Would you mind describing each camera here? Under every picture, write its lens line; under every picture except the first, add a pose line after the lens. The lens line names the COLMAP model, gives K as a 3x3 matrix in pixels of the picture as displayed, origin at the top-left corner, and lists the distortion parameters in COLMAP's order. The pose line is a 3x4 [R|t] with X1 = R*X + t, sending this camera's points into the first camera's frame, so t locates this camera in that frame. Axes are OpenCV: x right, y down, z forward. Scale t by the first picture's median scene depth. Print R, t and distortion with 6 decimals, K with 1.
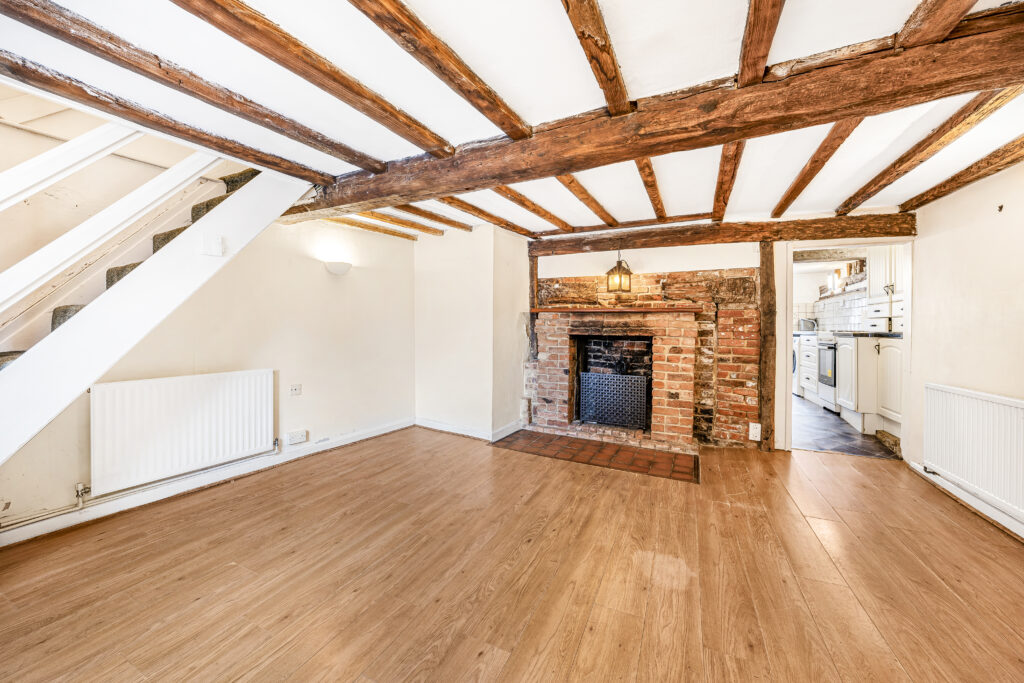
lens RADIAL K [[378.4, 0, 494.8], [0, 378.4, 308.0], [0, 0, 1]] dist [-0.016632, -0.000058]
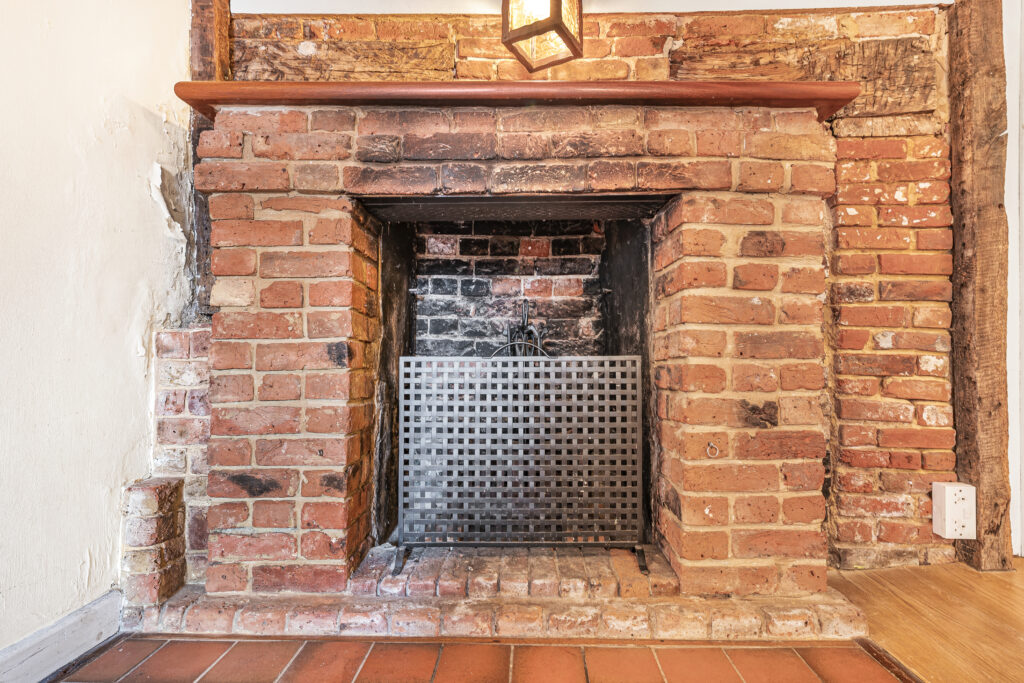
lens RADIAL K [[529.6, 0, 512.0], [0, 529.6, 341.5], [0, 0, 1]] dist [-0.002197, -0.000029]
pose [[0.893723, -0.005042, 0.448591, 0.157240], [-0.008007, 0.999598, 0.027187, 0.173446], [-0.448548, -0.027890, 0.893324, 0.751748]]
